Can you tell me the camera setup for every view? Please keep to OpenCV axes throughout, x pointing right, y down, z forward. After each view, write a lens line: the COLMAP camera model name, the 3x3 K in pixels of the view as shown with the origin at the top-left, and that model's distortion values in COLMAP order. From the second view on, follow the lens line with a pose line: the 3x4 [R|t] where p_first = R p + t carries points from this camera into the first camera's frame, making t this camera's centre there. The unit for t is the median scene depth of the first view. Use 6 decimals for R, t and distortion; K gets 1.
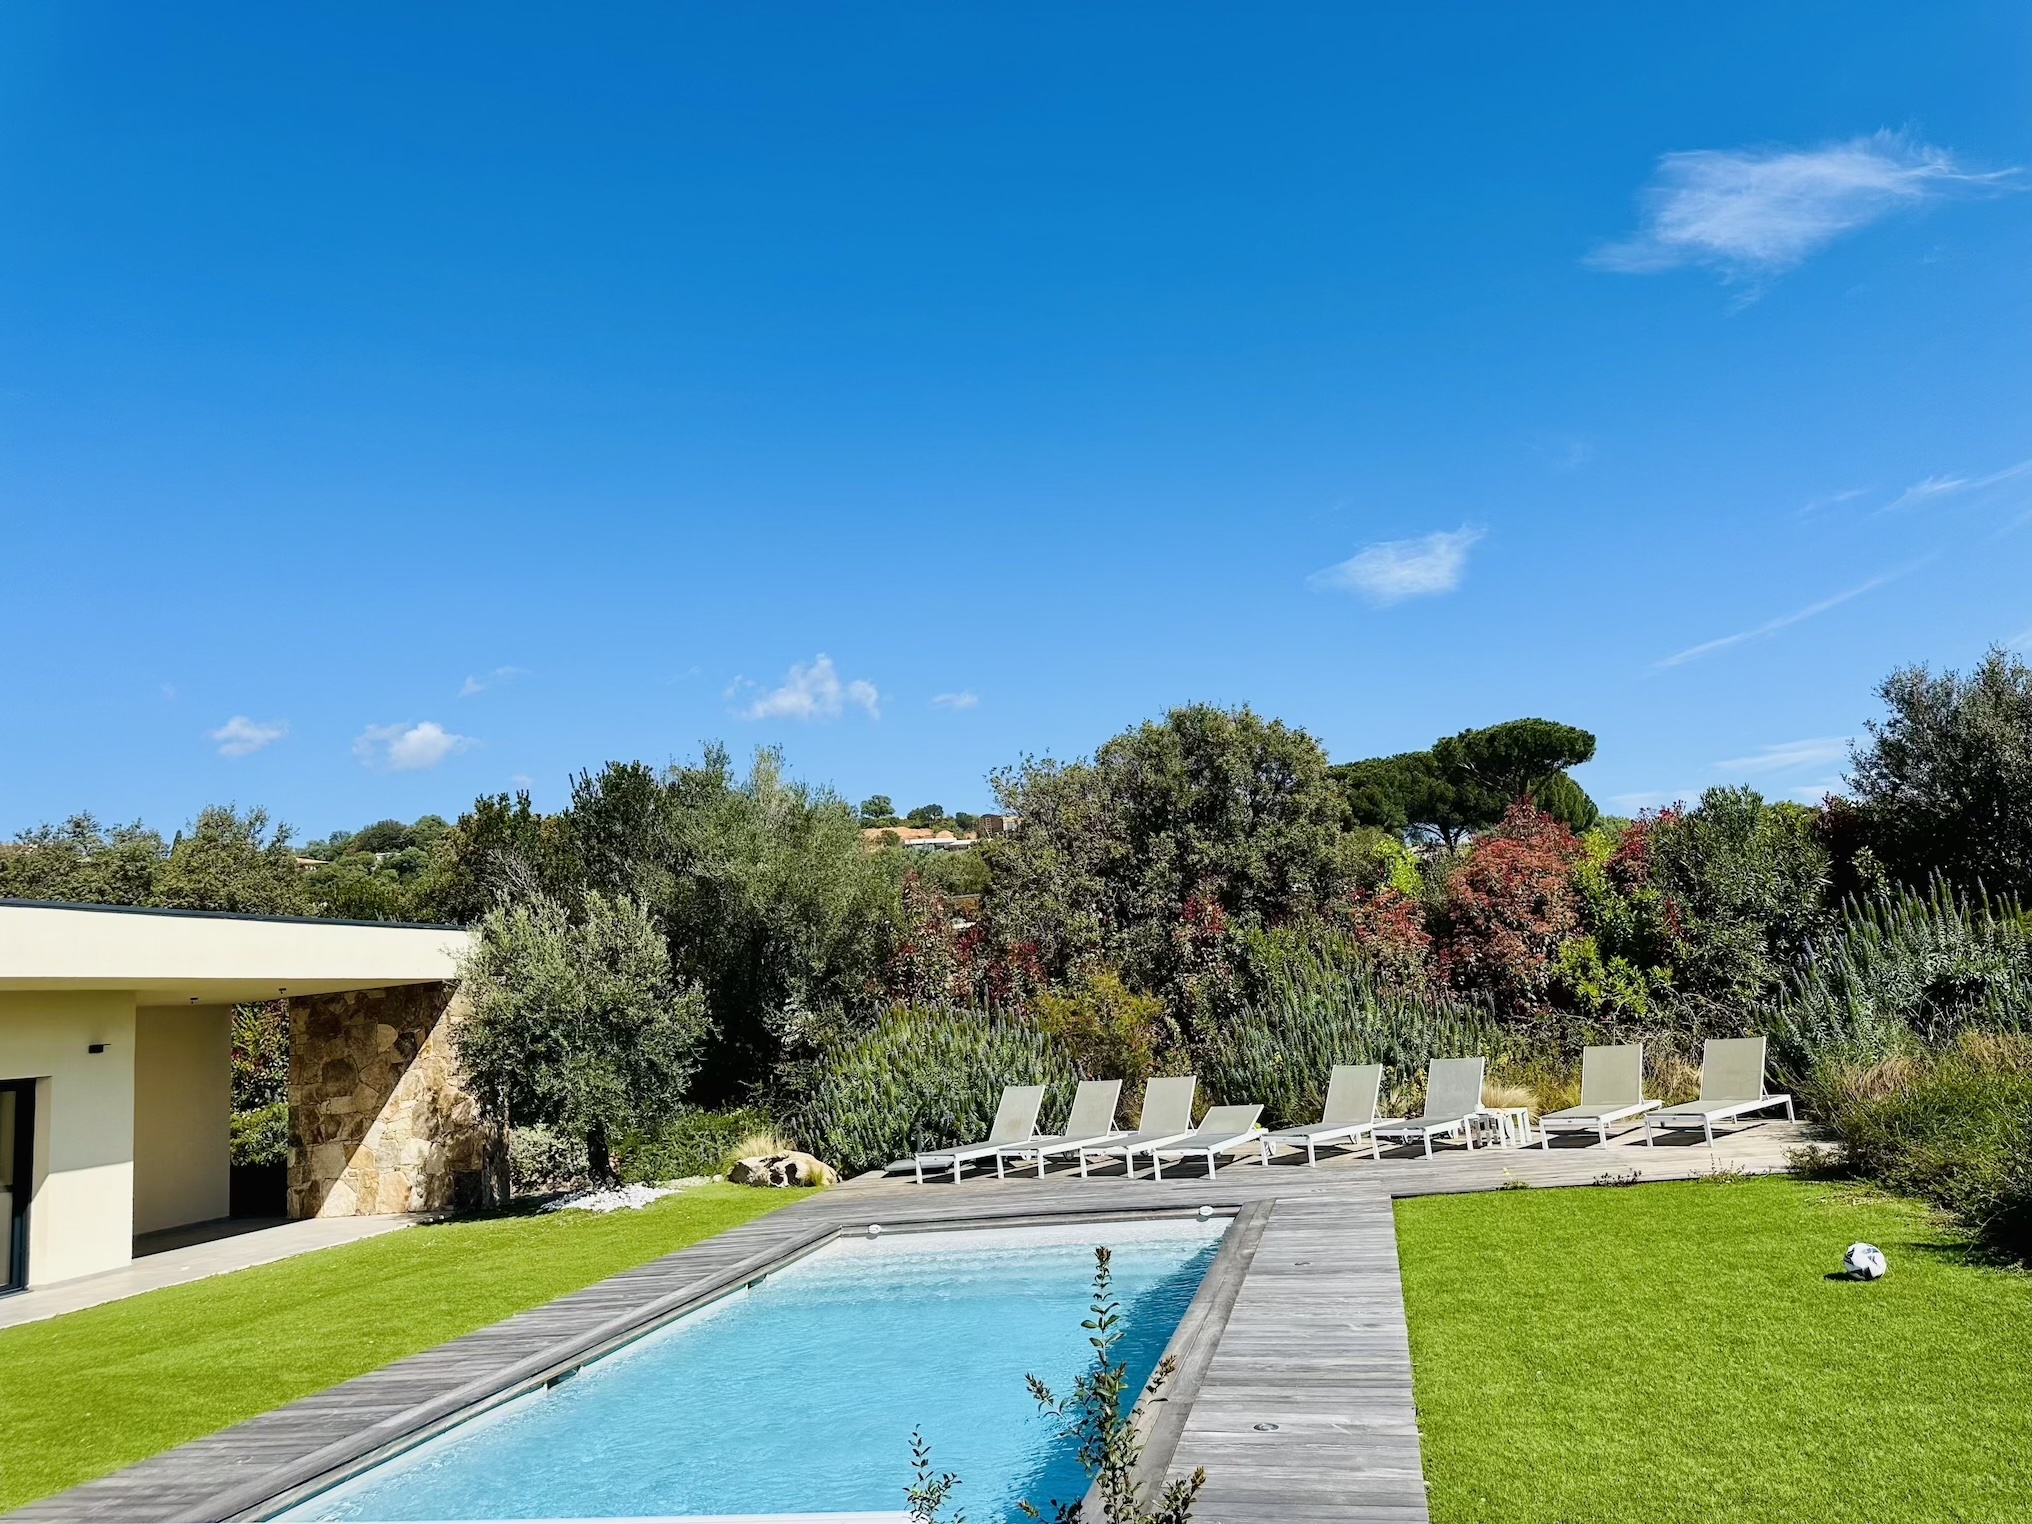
lens RADIAL K [[1435.6, 0, 1063.8], [0, 1435.6, 768.0], [0, 0, 1]] dist [0.104041, -0.142691]
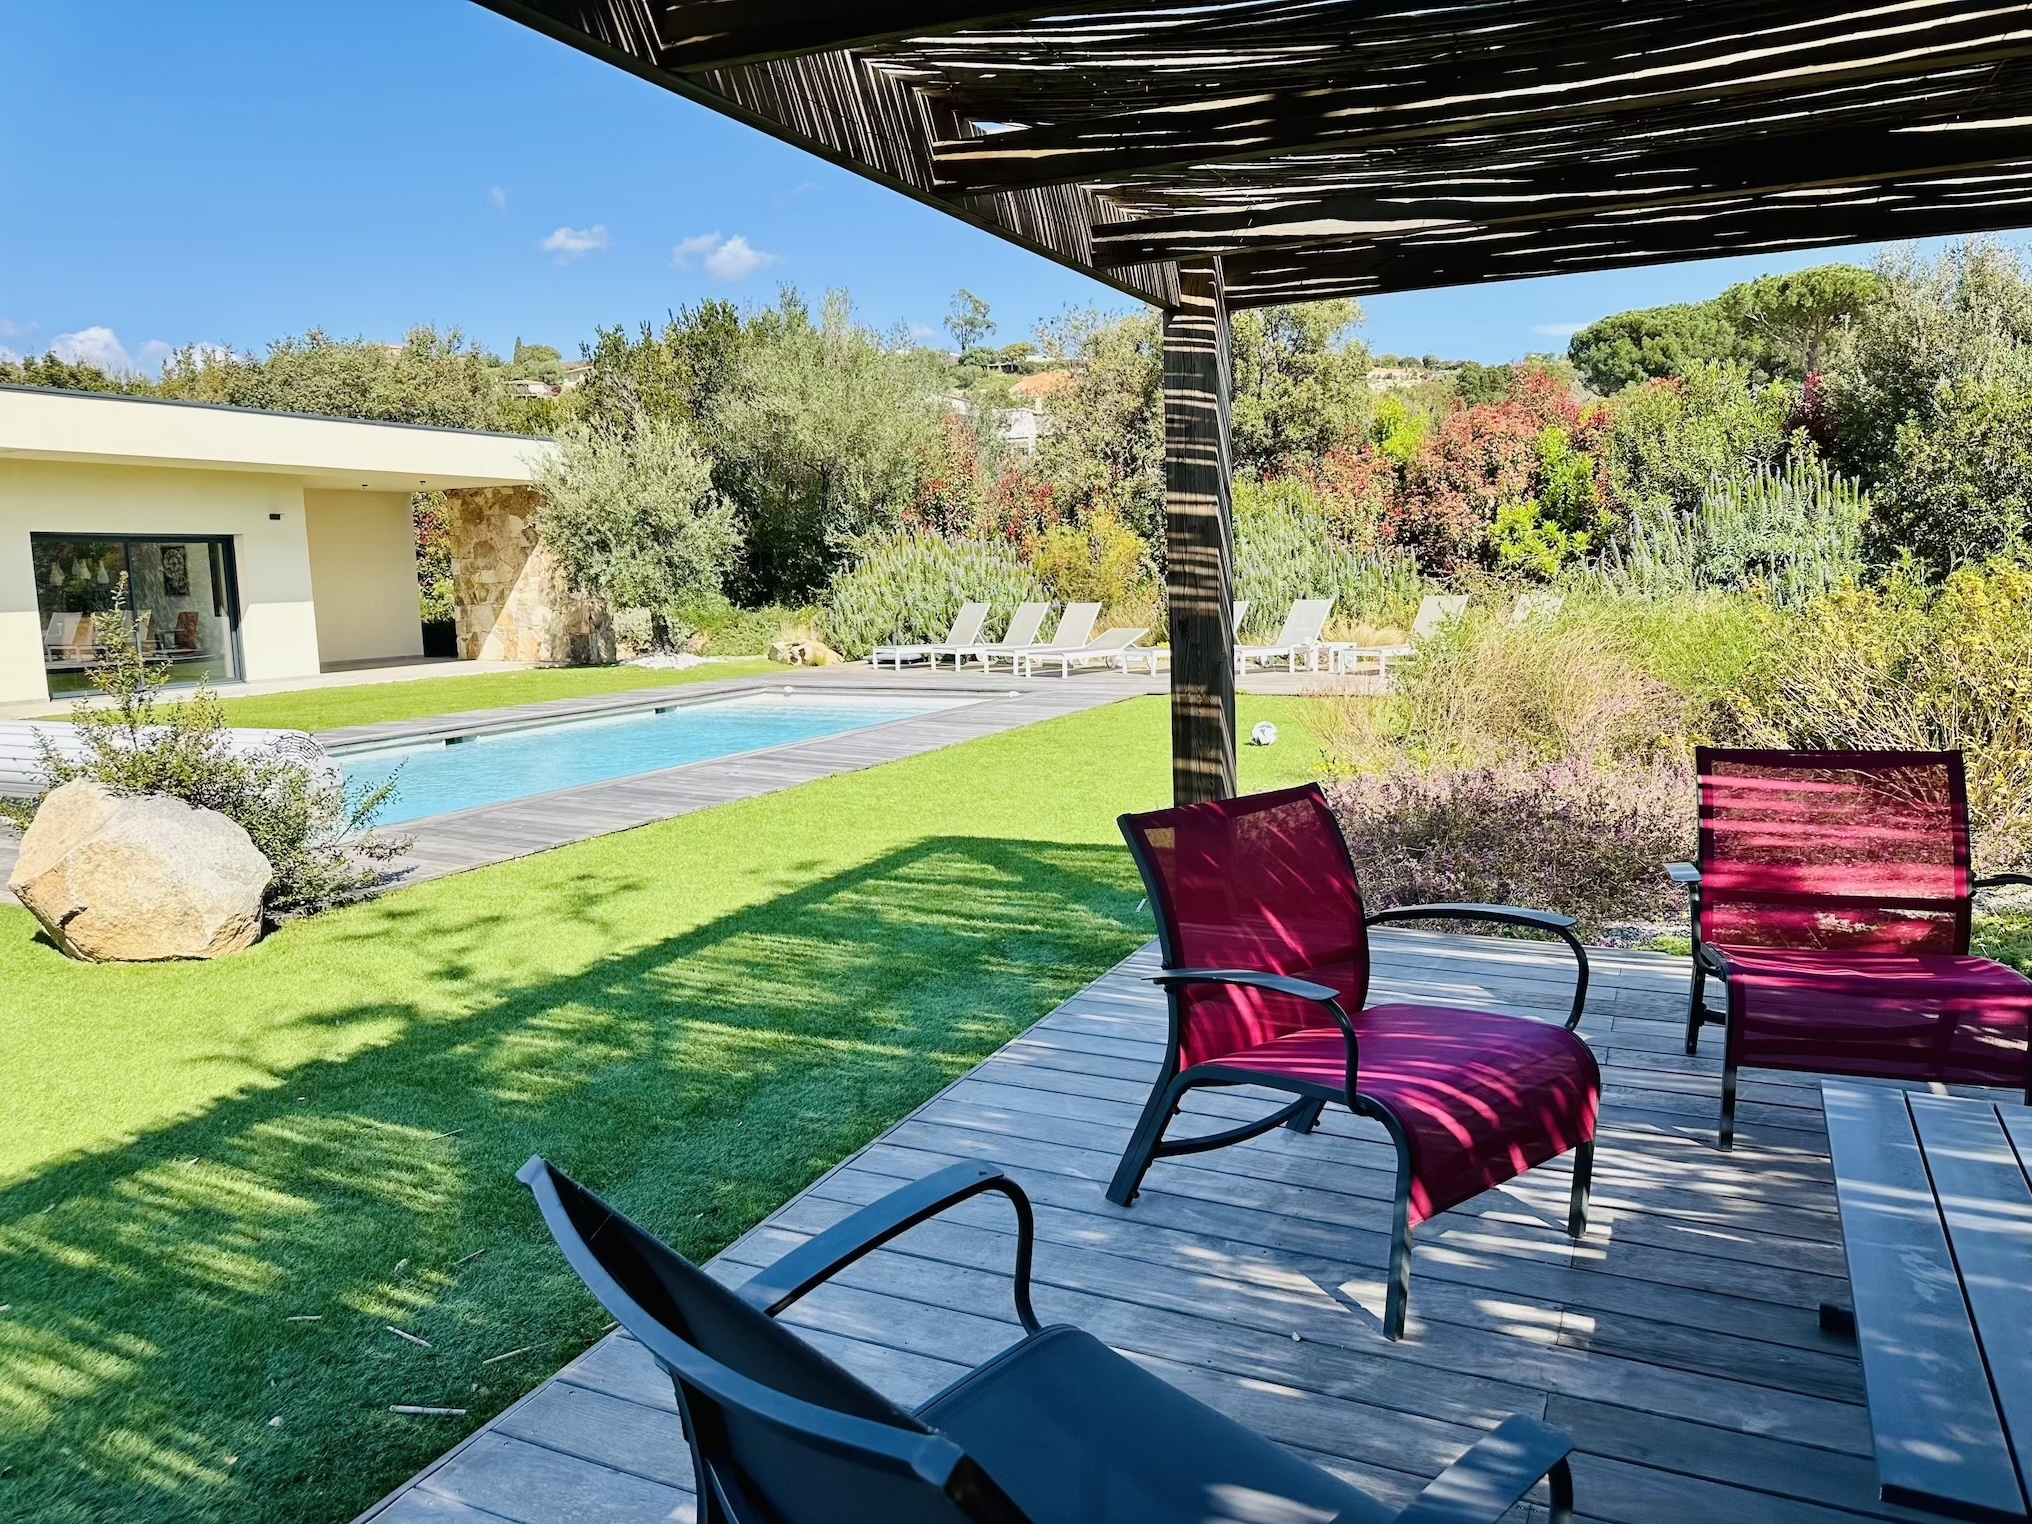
lens RADIAL K [[1435.6, 0, 1063.8], [0, 1435.6, 768.0], [0, 0, 1]] dist [0.104041, -0.142691]
pose [[0.977681, 0.091162, -0.189288, 0.258598], [-0.028612, 0.950337, 0.309904, -0.020380], [0.208139, -0.297572, 0.931735, -0.136885]]
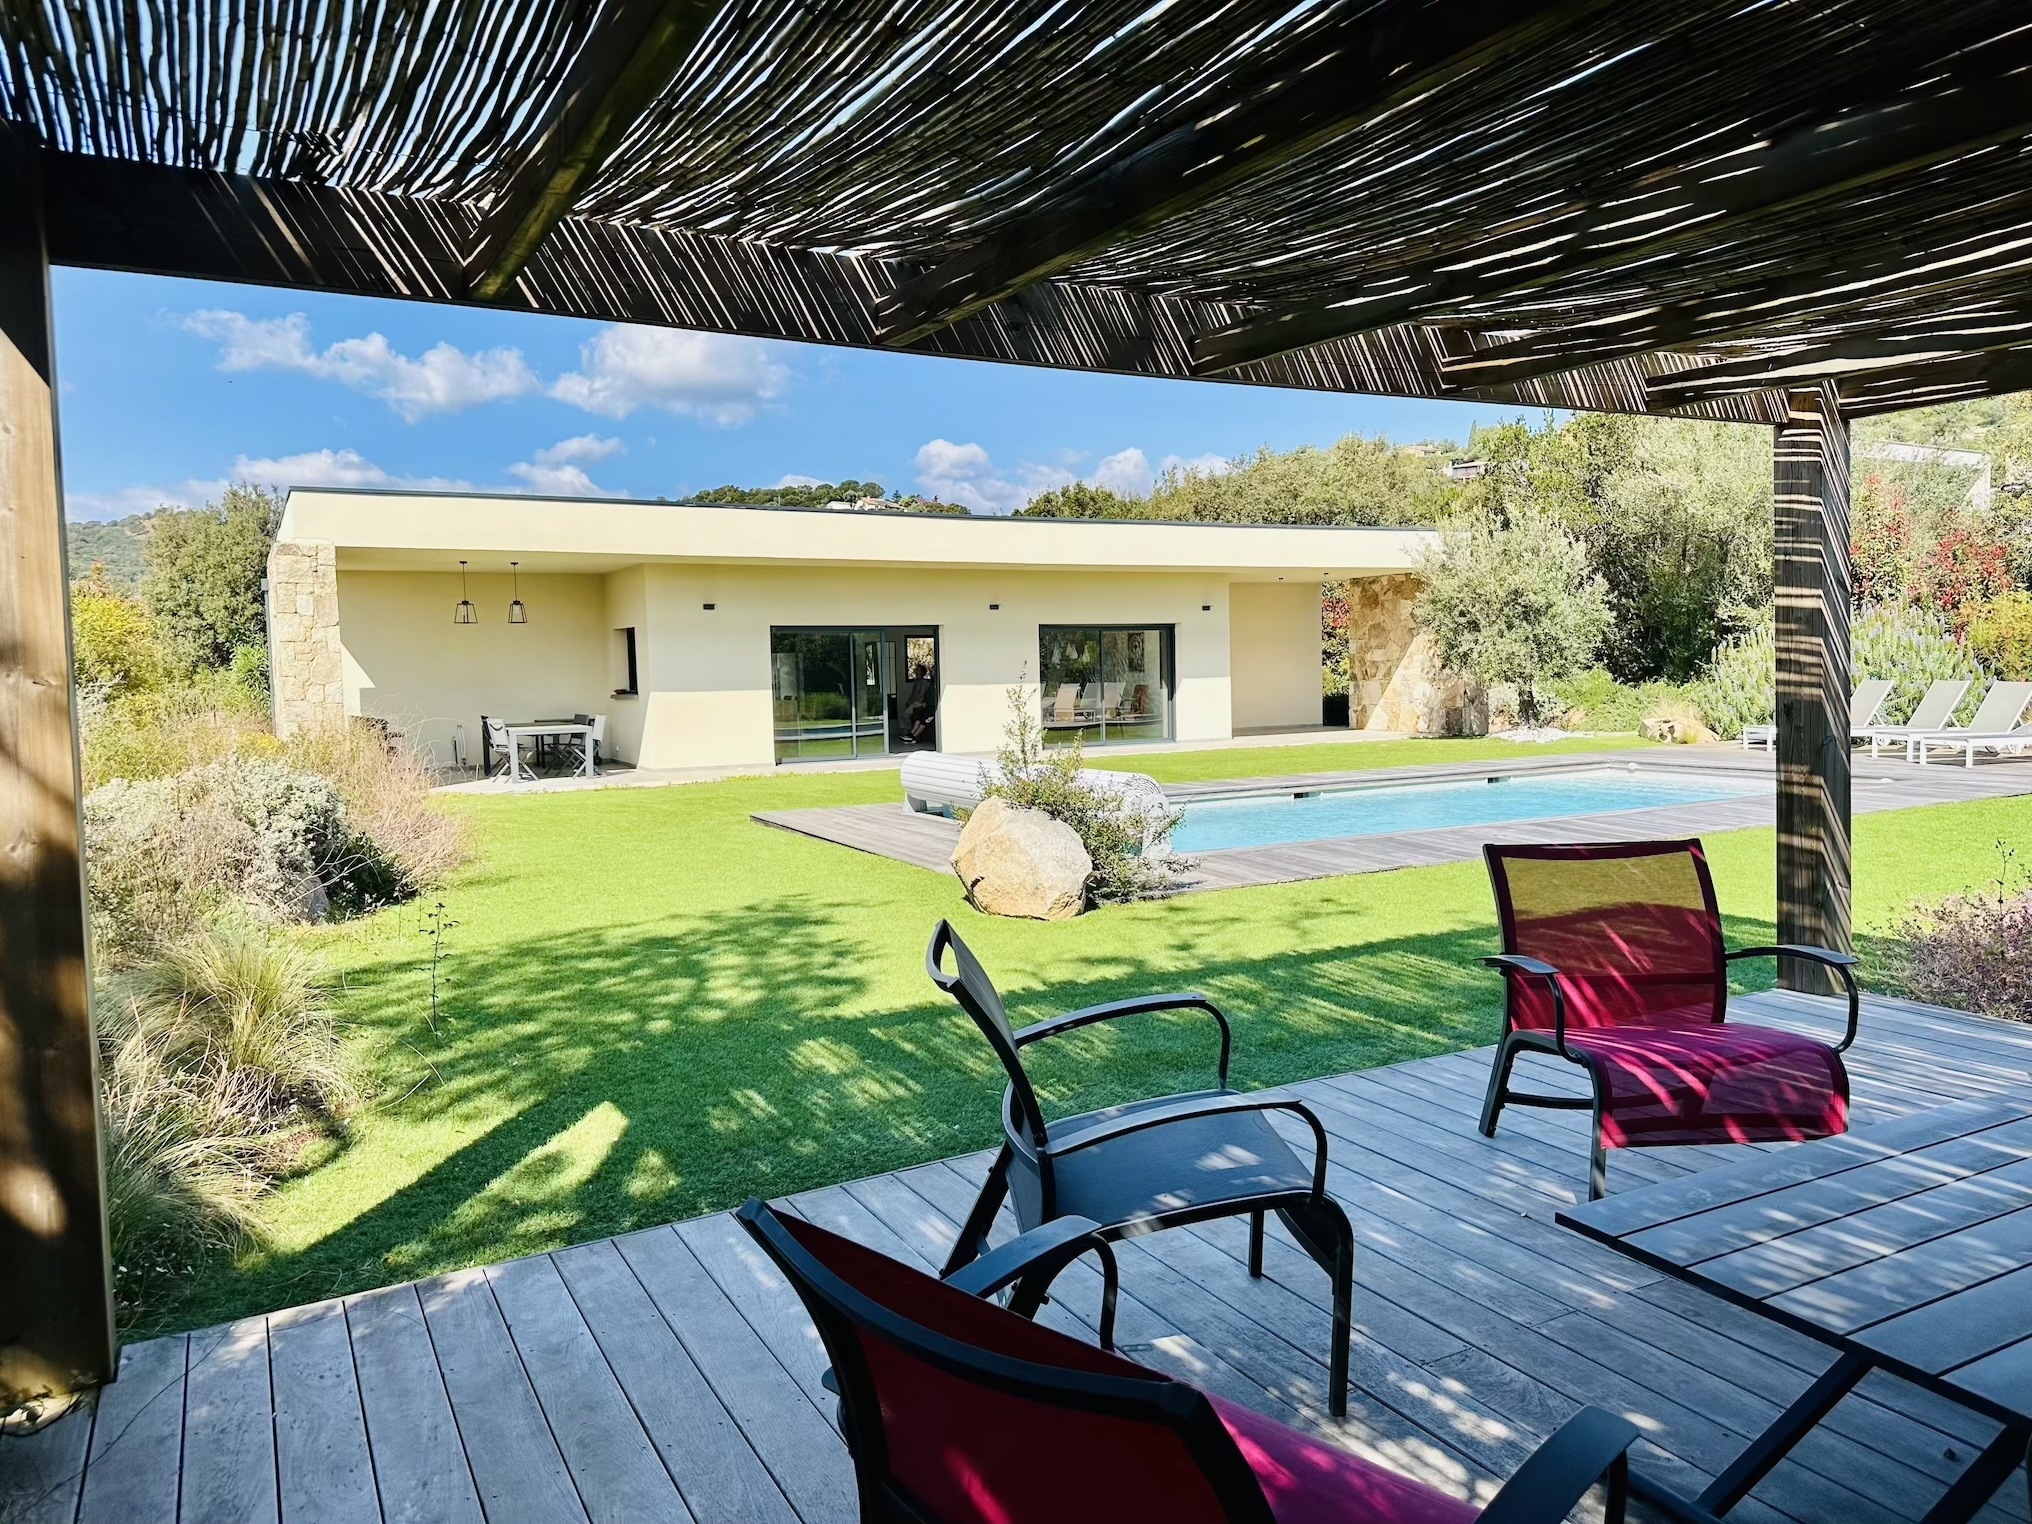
lens RADIAL K [[1435.9, 0, 1016.0], [0, 1435.9, 762.0], [0, 0, 1]] dist [0.148587, -0.279056]
pose [[0.656285, 0.120059, -0.744900, 0.341973], [0.091341, 0.967356, 0.236389, -0.035636], [0.748964, -0.223178, 0.623895, -0.173618]]
